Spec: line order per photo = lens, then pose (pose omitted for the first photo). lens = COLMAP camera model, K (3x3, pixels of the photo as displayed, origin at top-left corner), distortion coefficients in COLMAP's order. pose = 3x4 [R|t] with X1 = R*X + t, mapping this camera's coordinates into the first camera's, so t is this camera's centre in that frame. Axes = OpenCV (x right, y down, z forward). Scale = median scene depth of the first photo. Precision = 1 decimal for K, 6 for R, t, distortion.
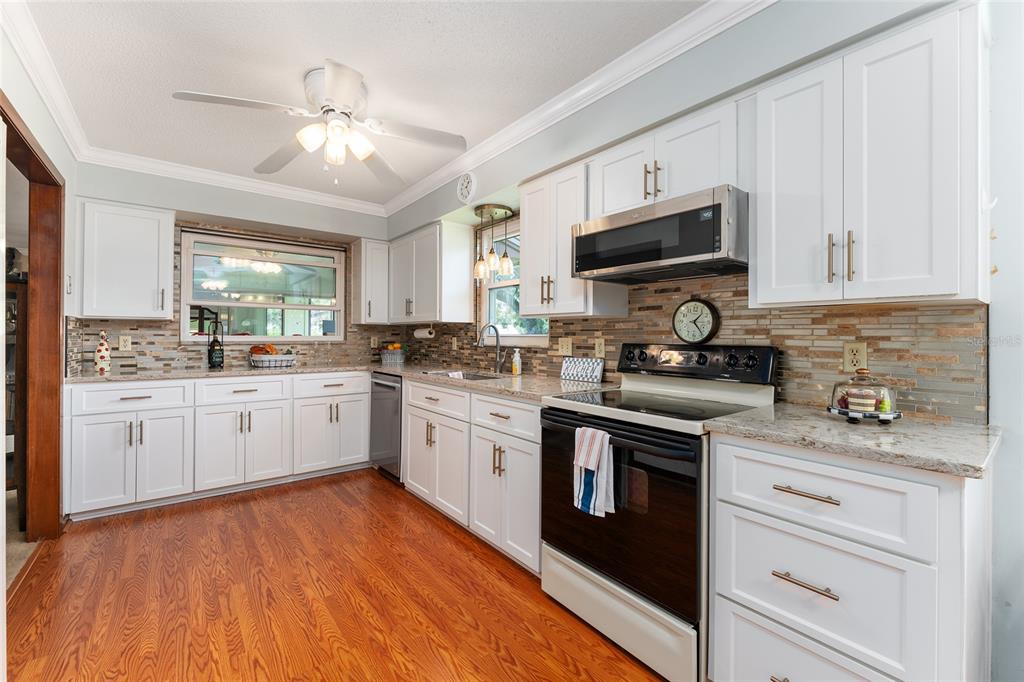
lens RADIAL K [[429.0, 0, 515.0], [0, 429.0, 338.4], [0, 0, 1]] dist [-0.010113, 0.000843]
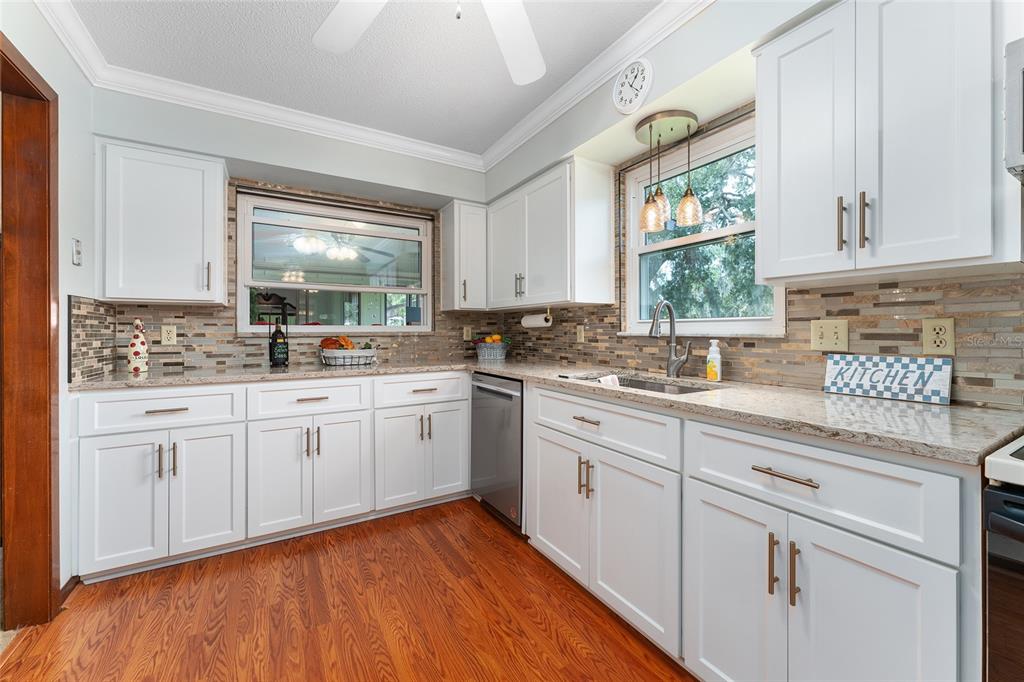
lens RADIAL K [[413.9, 0, 511.6], [0, 413.9, 334.7], [0, 0, 1]] dist [0.003233, 0.000708]
pose [[0.989917, -0.005841, -0.141527, -0.193478], [0.006533, 0.999969, 0.004426, 0.011721], [0.141496, -0.005306, 0.989925, 0.346590]]
